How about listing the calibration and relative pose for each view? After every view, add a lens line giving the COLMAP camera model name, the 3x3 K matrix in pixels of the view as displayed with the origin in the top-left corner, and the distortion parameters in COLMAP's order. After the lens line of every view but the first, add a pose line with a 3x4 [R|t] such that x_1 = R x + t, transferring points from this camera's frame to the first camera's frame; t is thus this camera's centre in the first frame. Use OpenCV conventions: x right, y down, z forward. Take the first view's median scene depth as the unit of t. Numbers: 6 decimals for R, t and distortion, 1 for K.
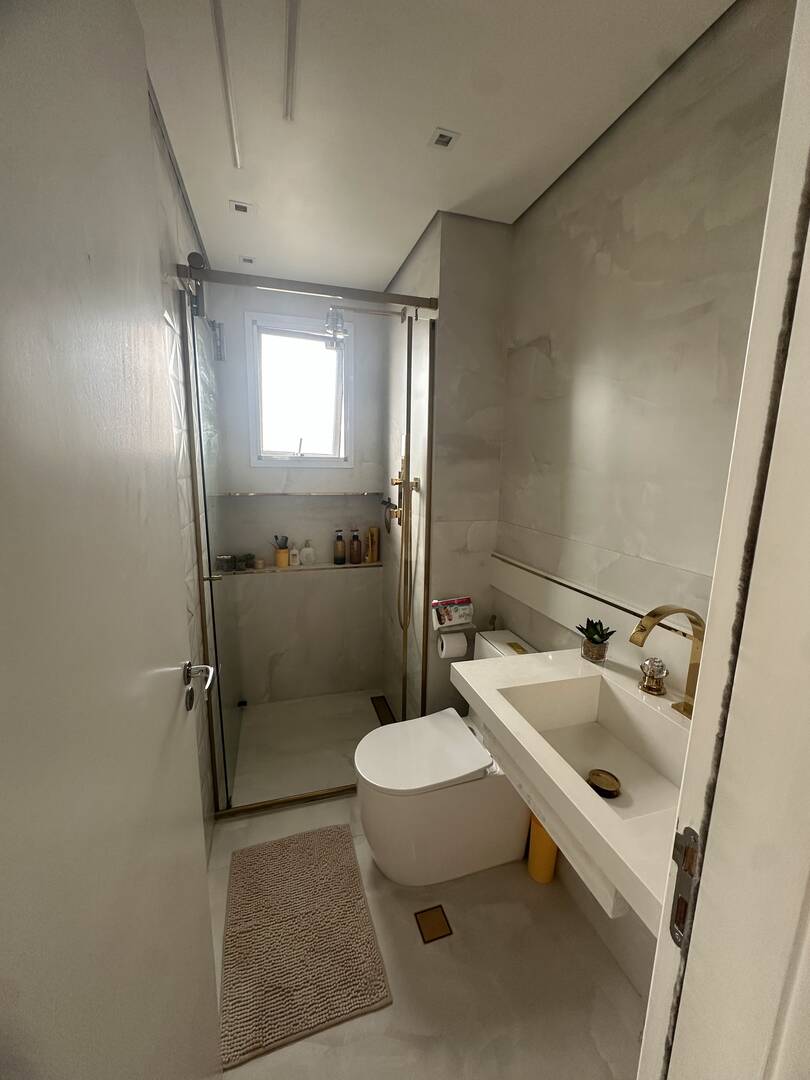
lens RADIAL K [[430.5, 0, 404.1], [0, 430.5, 540.4], [0, 0, 1]] dist [-0.003926, 0.000926]
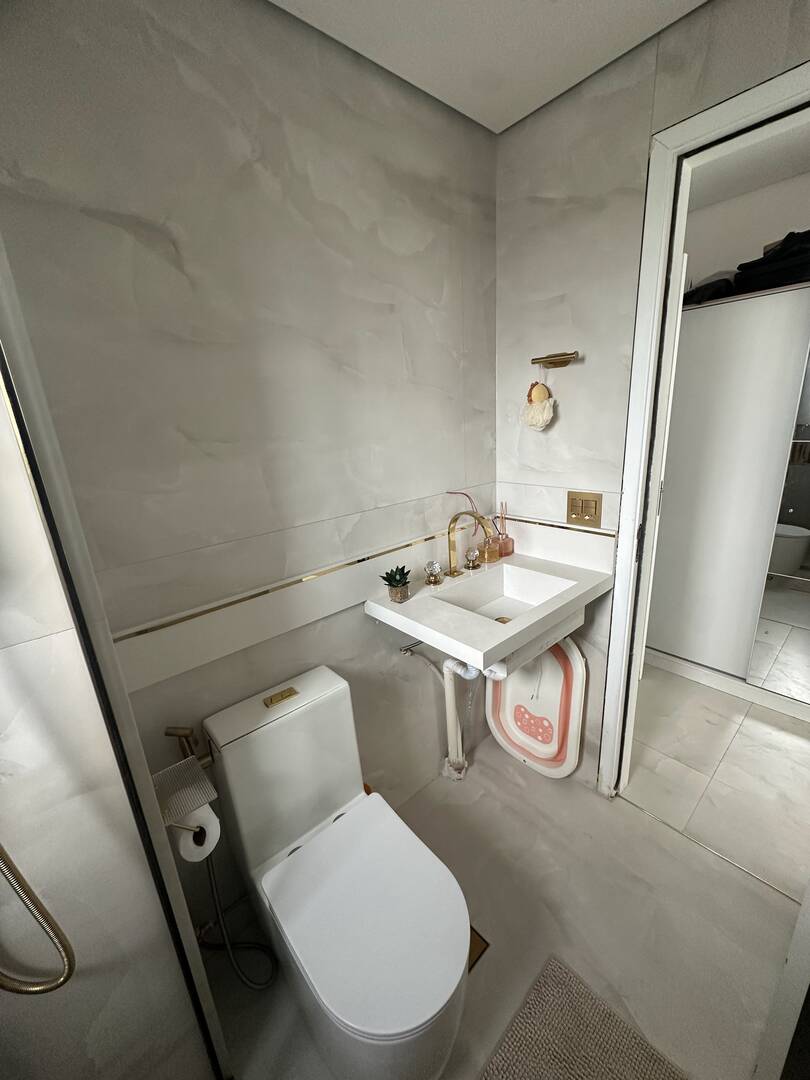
lens RADIAL K [[430.5, 0, 401.5], [0, 430.5, 541.1], [0, 0, 1]] dist [-0.003926, 0.000926]
pose [[-0.414011, -0.249718, 0.875349, -0.353851], [0.212737, 0.908461, 0.359781, -0.187506], [-0.885064, 0.335173, -0.322988, 0.866338]]
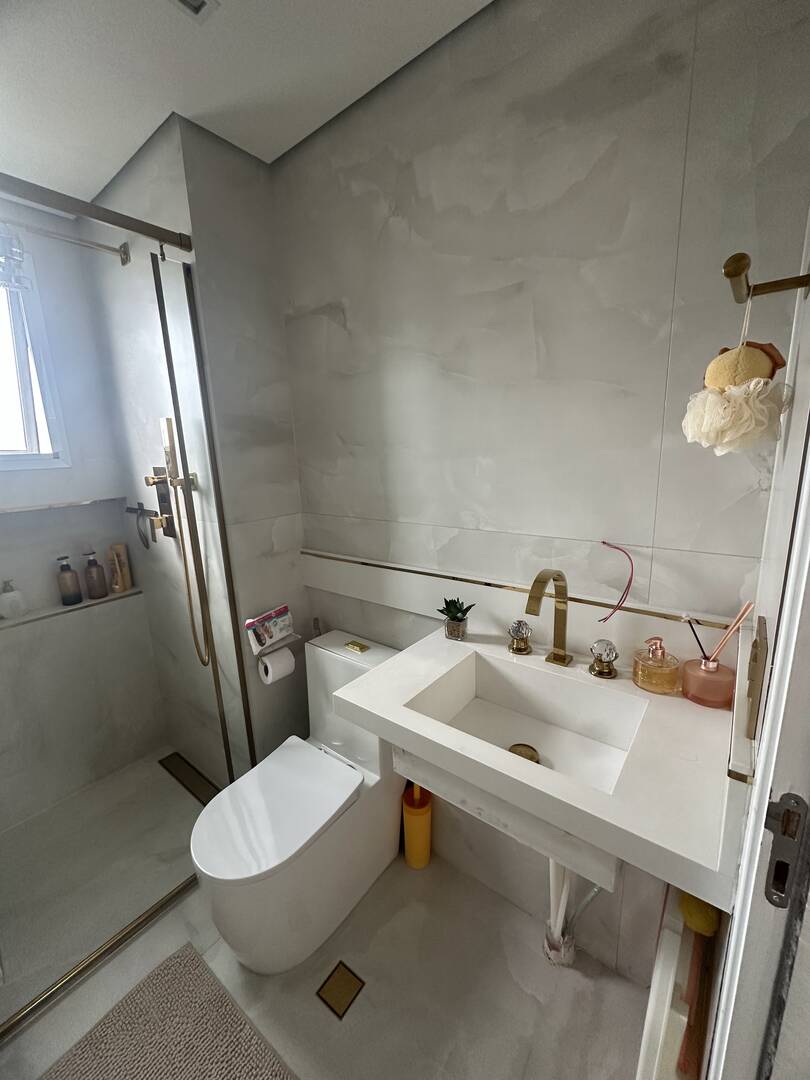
lens RADIAL K [[430.5, 0, 404.9], [0, 430.5, 540.7], [0, 0, 1]] dist [-0.003926, 0.000926]
pose [[0.814184, -0.170085, 0.555135, -0.116466], [0.153376, 0.985172, 0.076894, -0.026629], [-0.559982, 0.022539, 0.828198, 0.152619]]
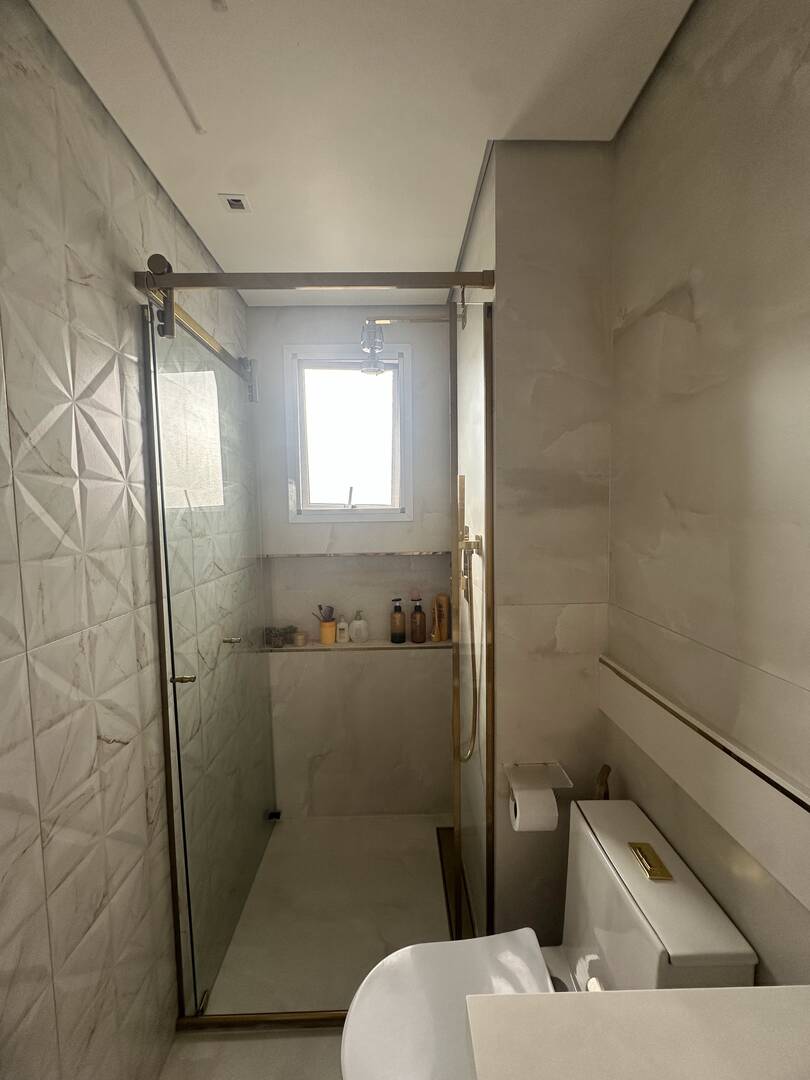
lens RADIAL K [[430.5, 0, 405.9], [0, 430.5, 540.0], [0, 0, 1]] dist [-0.003926, 0.000926]
pose [[0.964445, -0.012583, -0.263983, 0.107364], [-0.015624, 0.994404, -0.104480, -0.070961], [0.263820, 0.104890, 0.958852, 0.341641]]
